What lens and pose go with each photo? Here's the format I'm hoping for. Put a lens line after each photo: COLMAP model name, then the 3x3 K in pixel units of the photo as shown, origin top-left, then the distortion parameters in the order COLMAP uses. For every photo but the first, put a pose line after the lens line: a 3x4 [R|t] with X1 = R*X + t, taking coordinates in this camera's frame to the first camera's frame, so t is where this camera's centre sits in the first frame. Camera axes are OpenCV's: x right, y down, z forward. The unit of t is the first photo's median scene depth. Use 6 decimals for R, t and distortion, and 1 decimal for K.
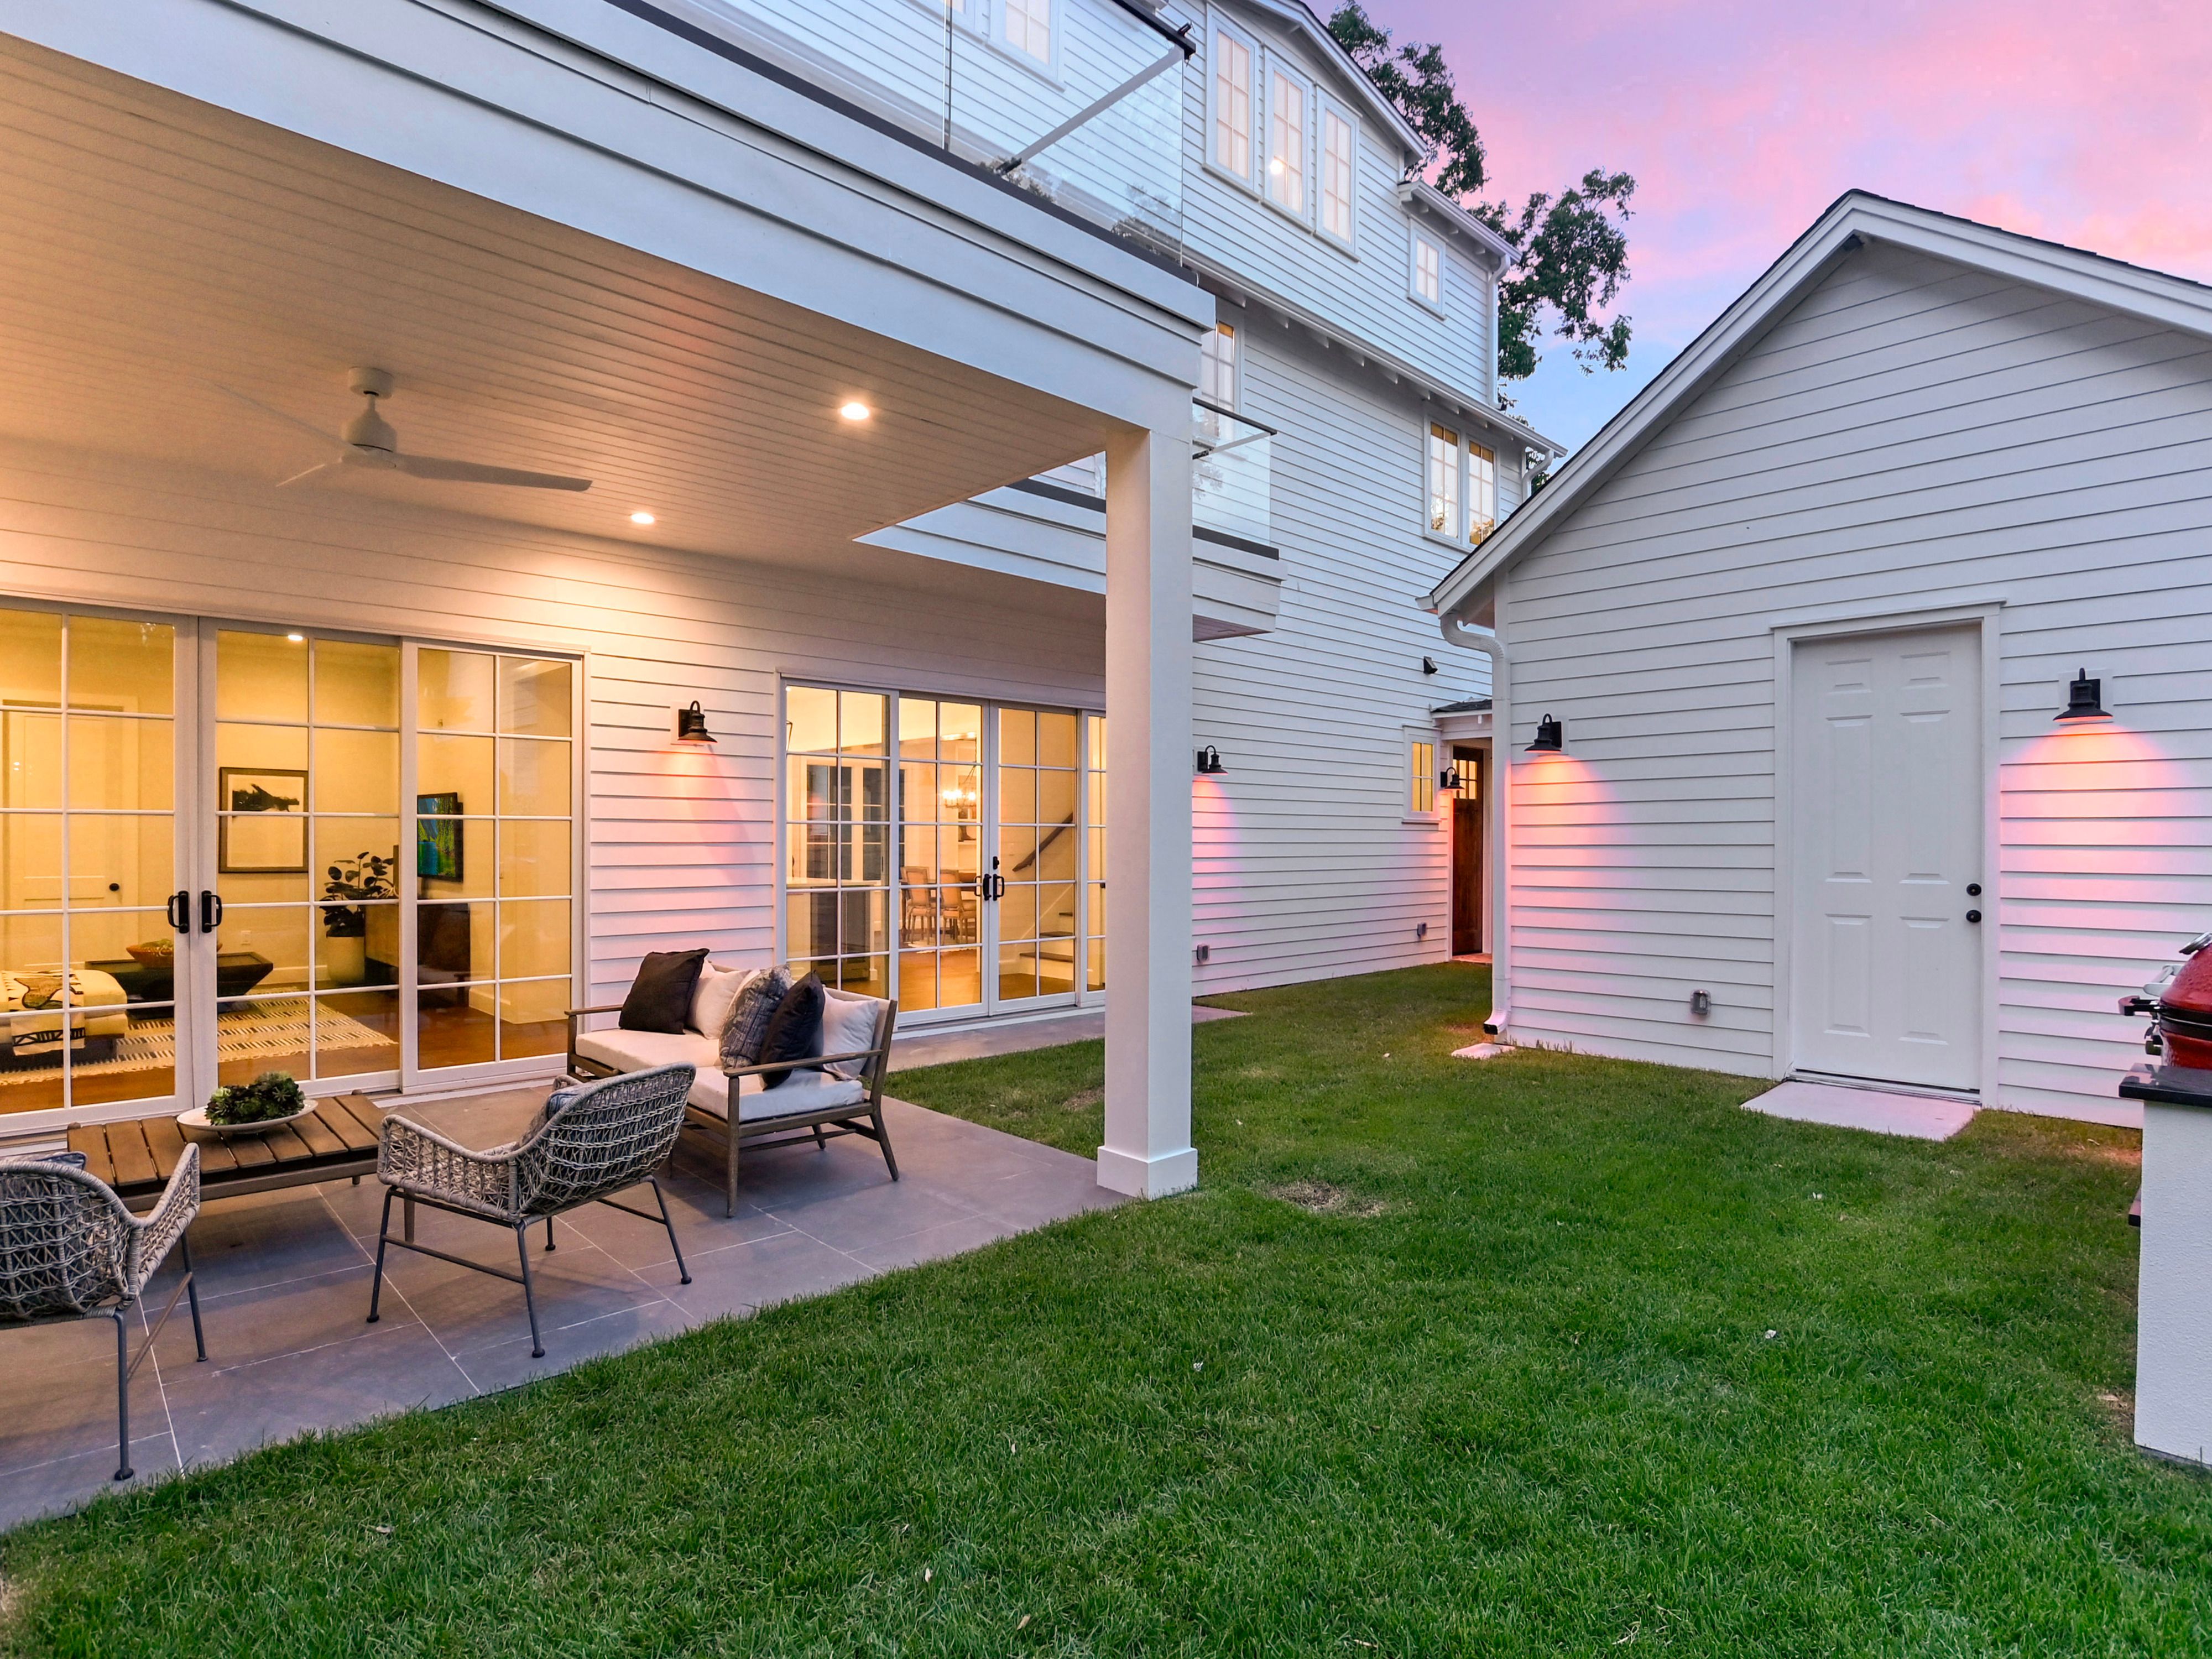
lens RADIAL K [[1152.9, 0, 1107.2], [0, 1152.9, 845.7], [0, 0, 1]] dist [-0.016381, 0.002076]
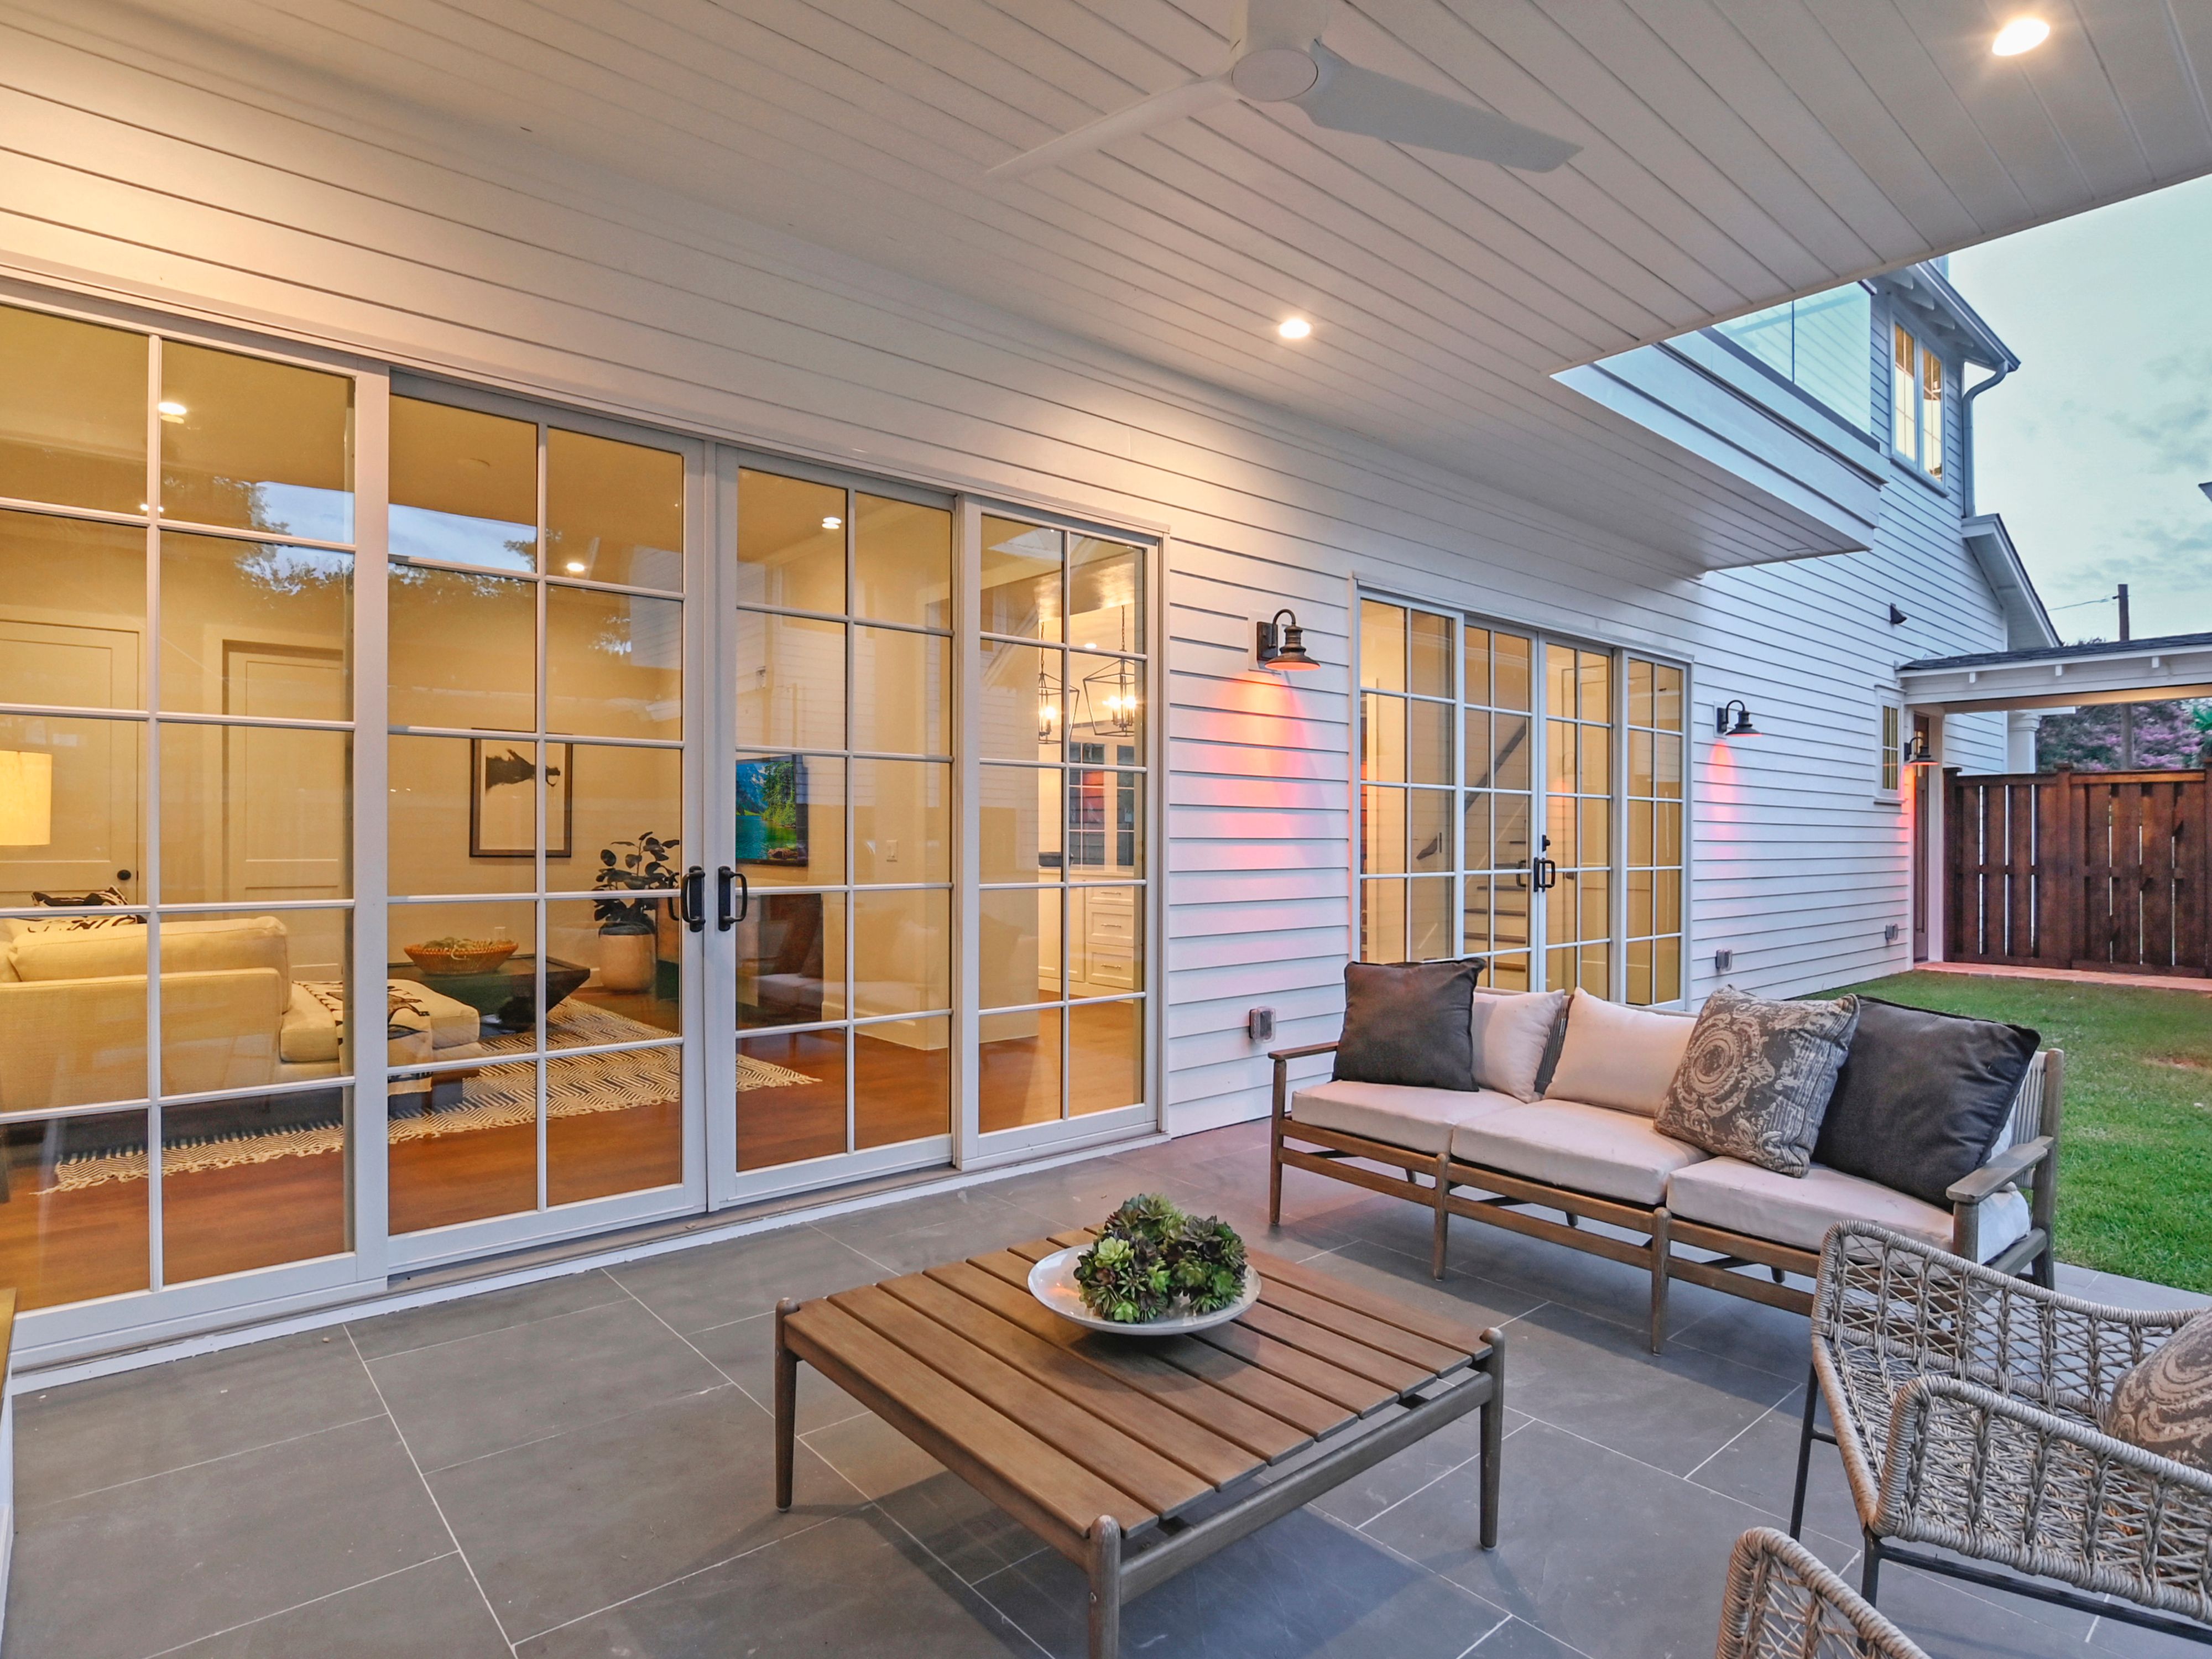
lens RADIAL K [[1132.0, 0, 1111.5], [0, 1132.0, 840.2], [0, 0, 1]] dist [-0.000834, 0.000189]
pose [[0.999800, 0.003535, -0.019689, -0.332665], [-0.003644, 0.999978, -0.005497, 0.016467], [0.019670, 0.005568, 0.999791, 0.216035]]
